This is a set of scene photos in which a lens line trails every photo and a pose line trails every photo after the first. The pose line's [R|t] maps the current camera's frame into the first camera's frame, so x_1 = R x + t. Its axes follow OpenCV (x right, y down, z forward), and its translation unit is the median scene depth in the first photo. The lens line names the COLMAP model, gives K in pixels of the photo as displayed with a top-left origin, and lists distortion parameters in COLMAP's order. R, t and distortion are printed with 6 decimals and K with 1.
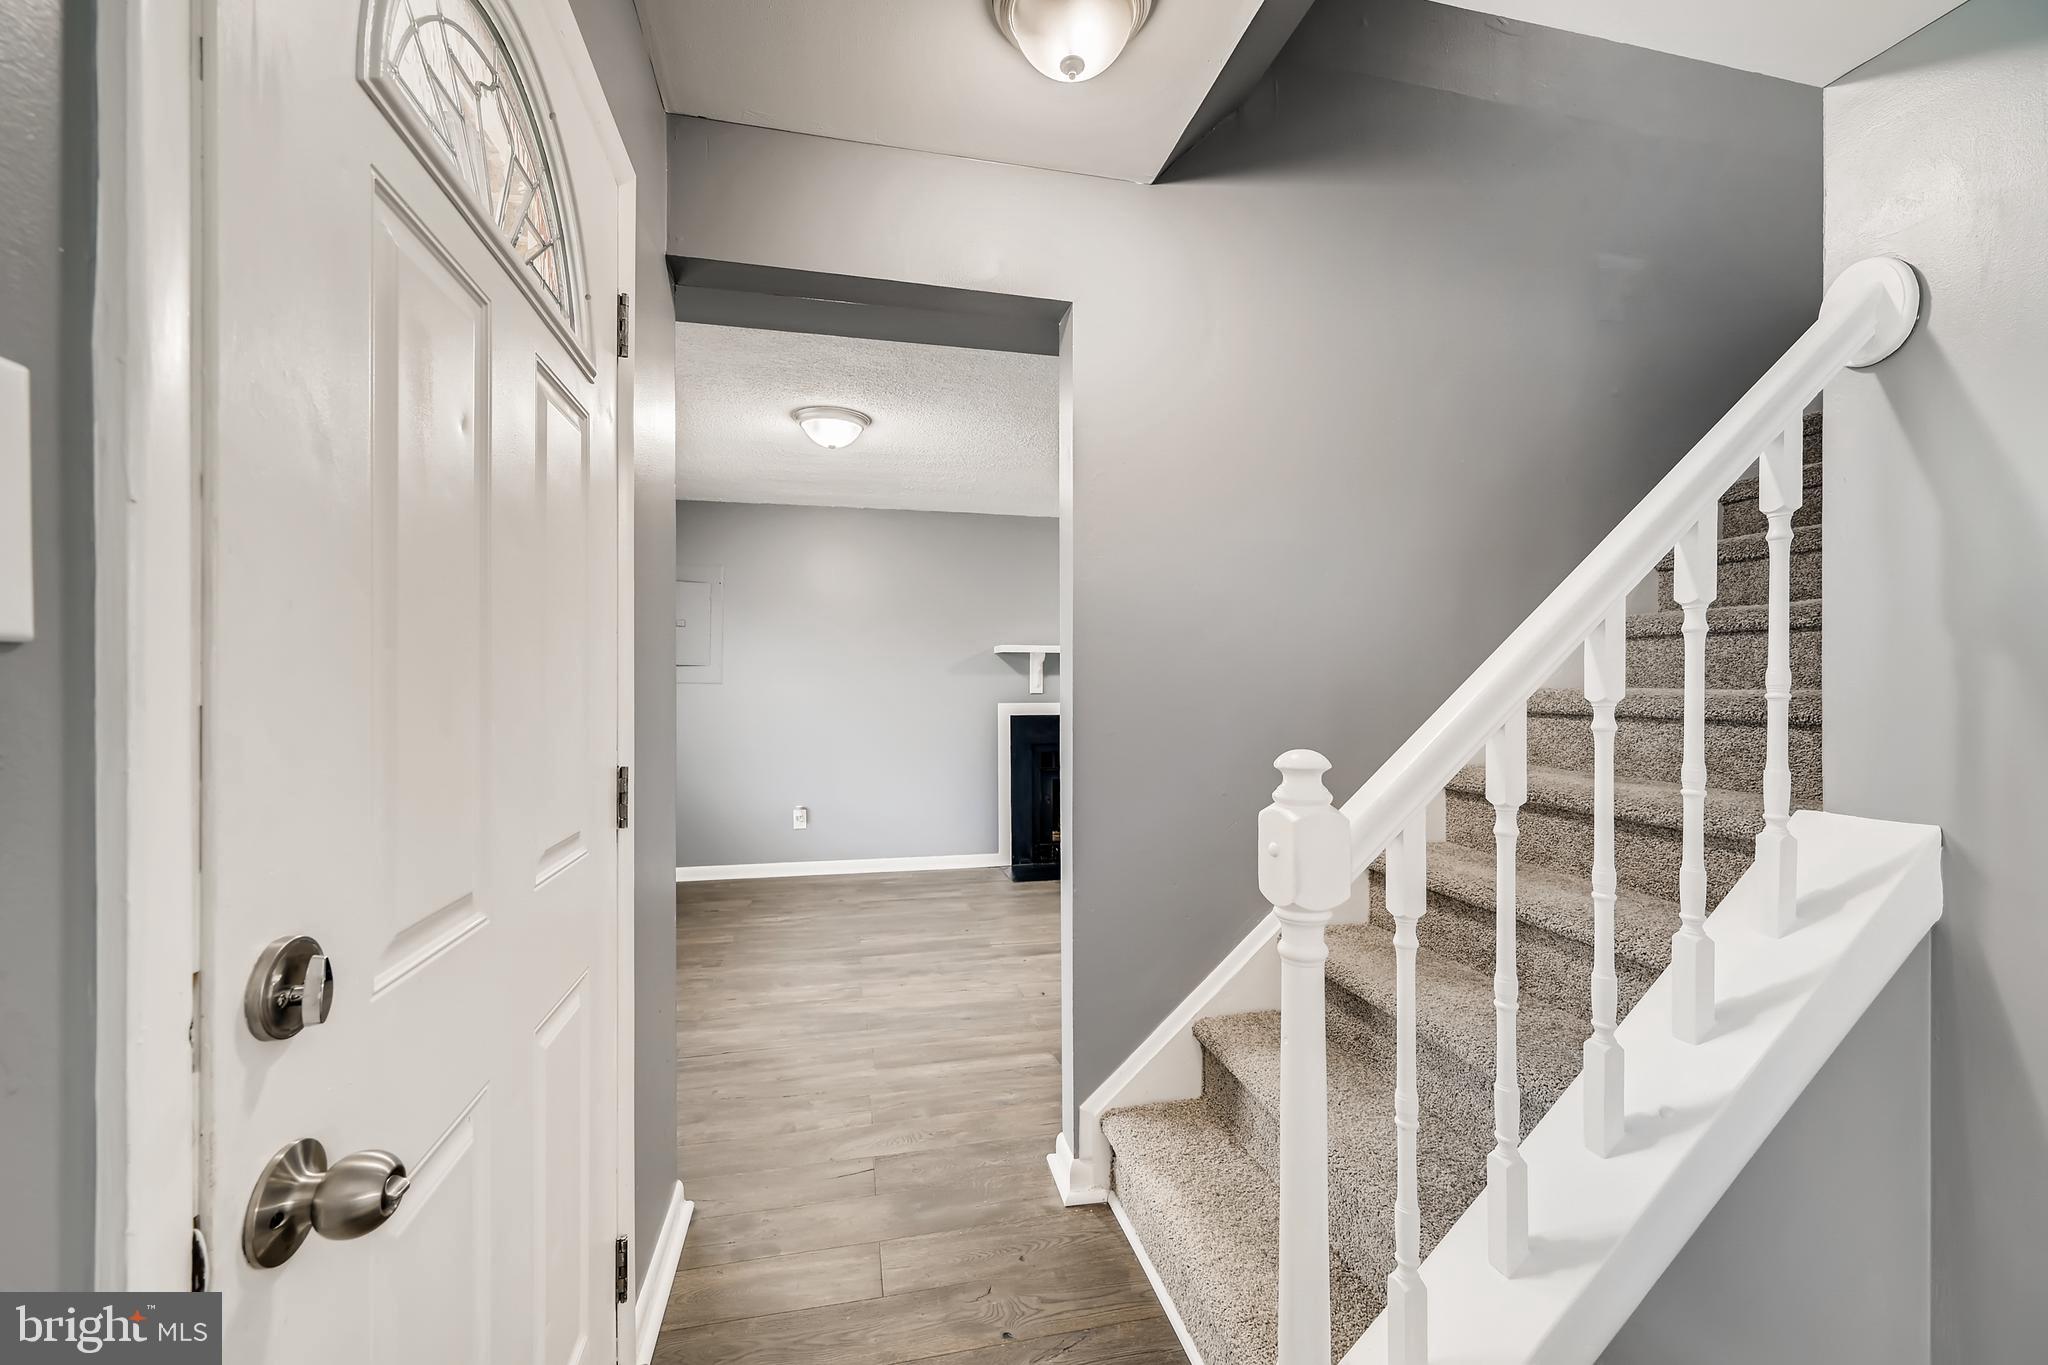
lens RADIAL K [[811.1, 0, 1028.6], [0, 811.1, 693.6], [0, 0, 1]] dist [-0.001697, 0.000364]
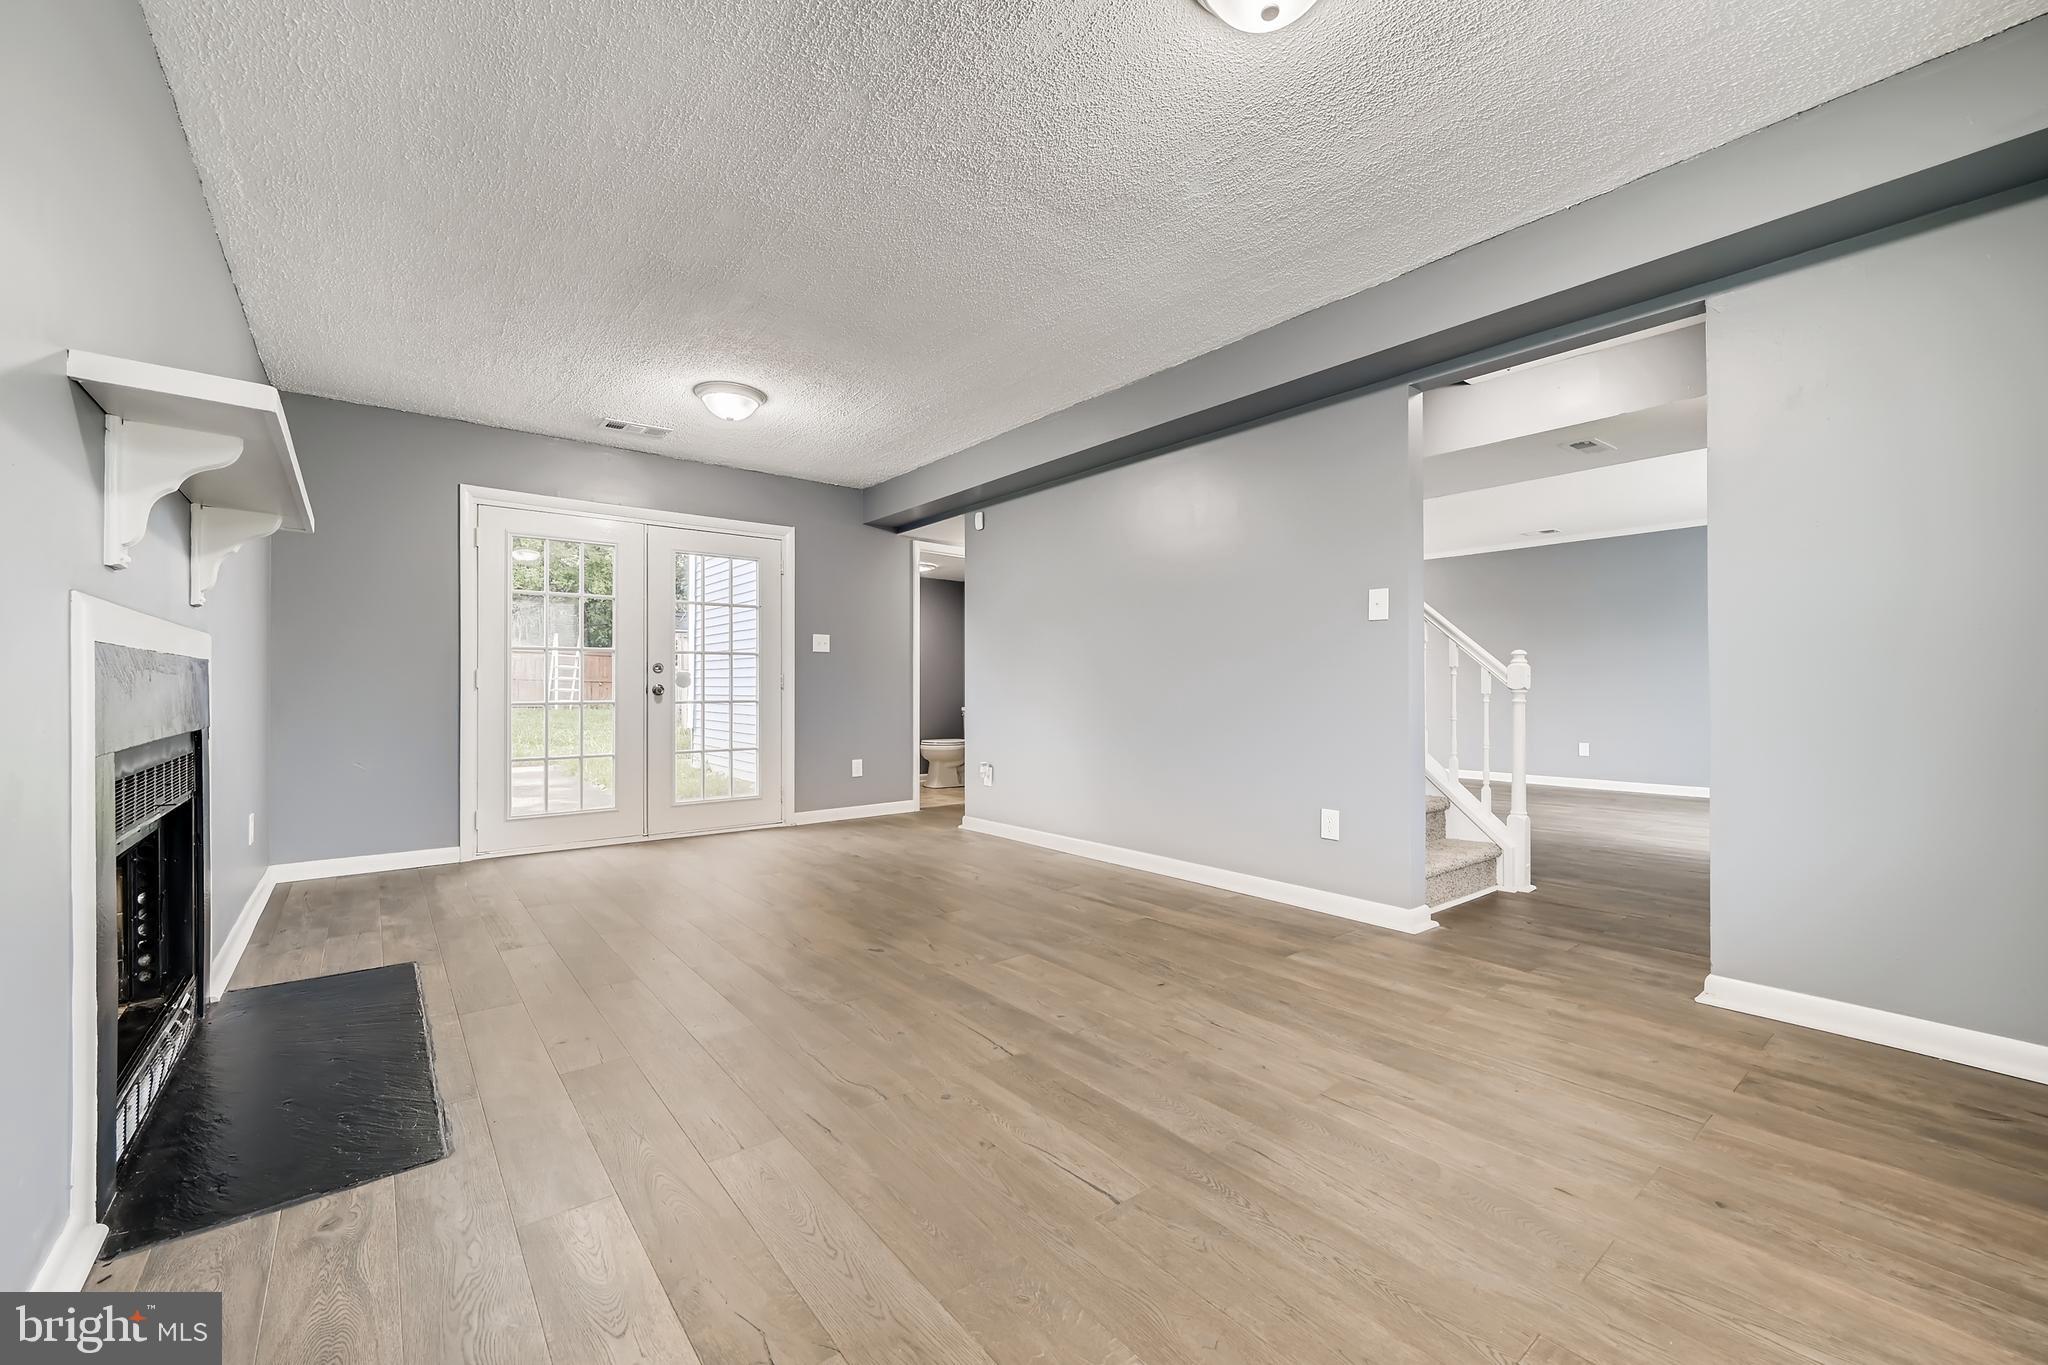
lens RADIAL K [[811.1, 0, 1025.0], [0, 811.1, 687.3], [0, 0, 1]] dist [-0.001697, 0.000364]
pose [[-0.436240, 0.008108, 0.899794, -0.642550], [0.006868, 0.999960, -0.005680, 0.076463], [-0.899804, 0.003702, -0.436278, 1.455474]]
